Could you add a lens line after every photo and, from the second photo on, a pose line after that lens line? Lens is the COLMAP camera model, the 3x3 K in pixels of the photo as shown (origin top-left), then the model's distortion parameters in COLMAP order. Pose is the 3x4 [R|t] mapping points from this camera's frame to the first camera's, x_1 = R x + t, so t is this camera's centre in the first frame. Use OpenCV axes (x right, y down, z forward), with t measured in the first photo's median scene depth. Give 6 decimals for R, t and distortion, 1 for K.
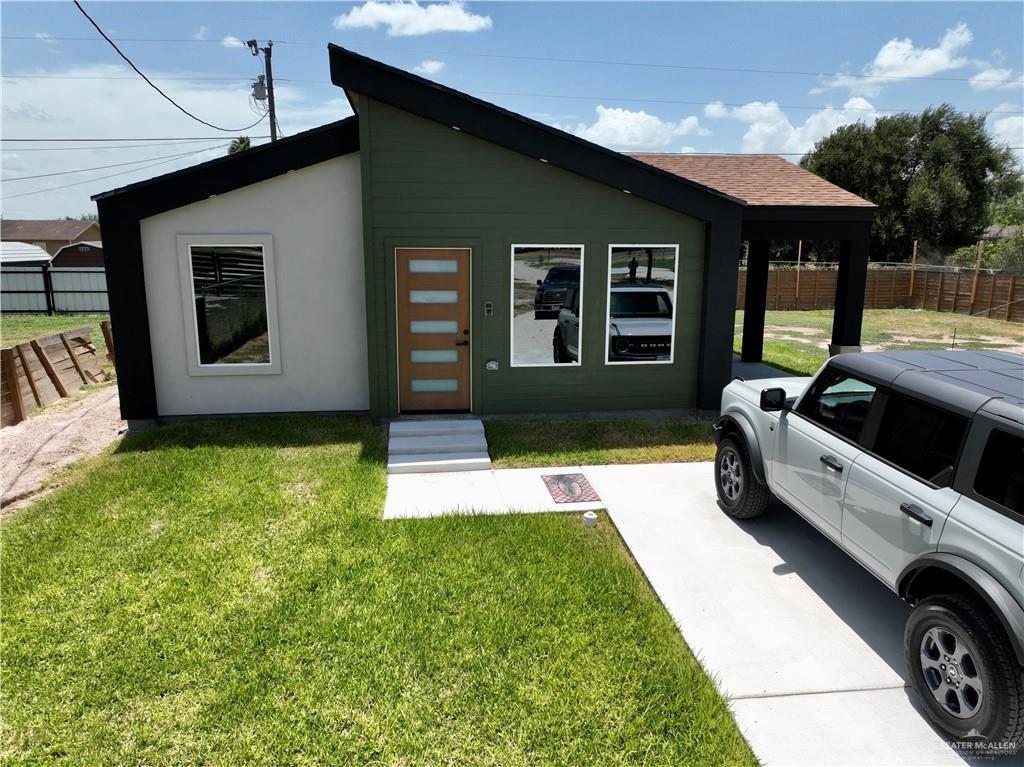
lens RADIAL K [[719.1, 0, 512.0], [0, 719.1, 383.5], [0, 0, 1]] dist [0.007452, 0.005884]
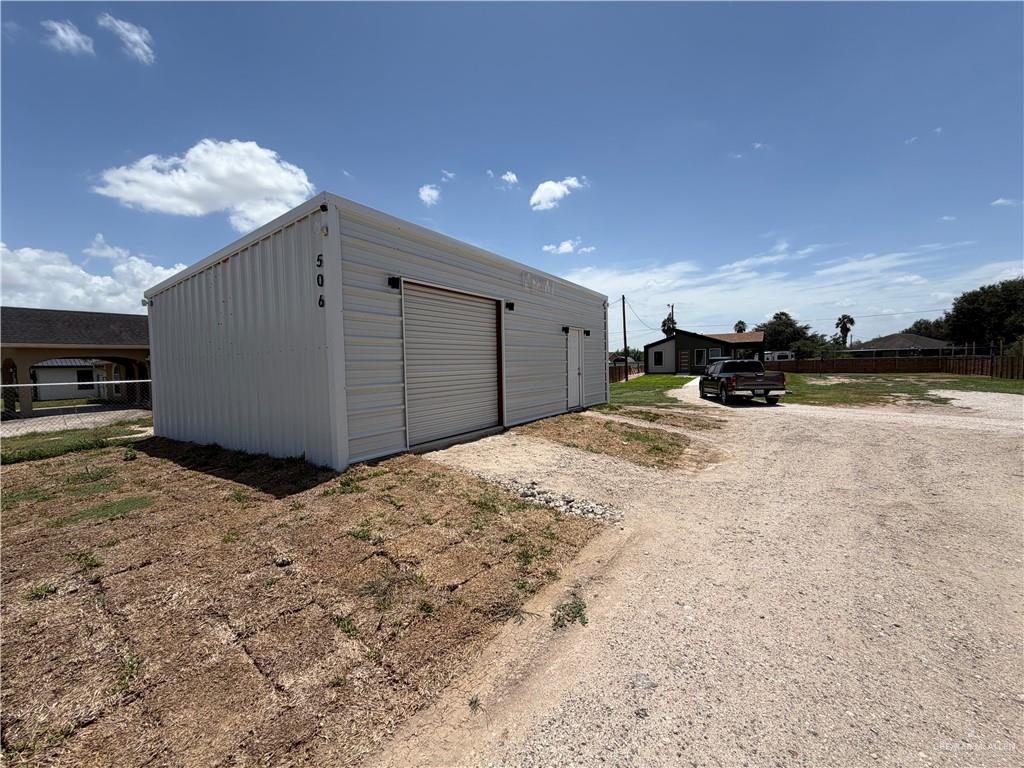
lens RADIAL K [[407.4, 0, 508.1], [0, 407.4, 384.0], [0, 0, 1]] dist [-0.000256, -0.000011]
pose [[0.747748, 0.009843, -0.663910, 1.381948], [-0.103646, 0.989363, -0.102066, 0.813643], [0.655843, 0.145131, 0.740815, -3.436996]]
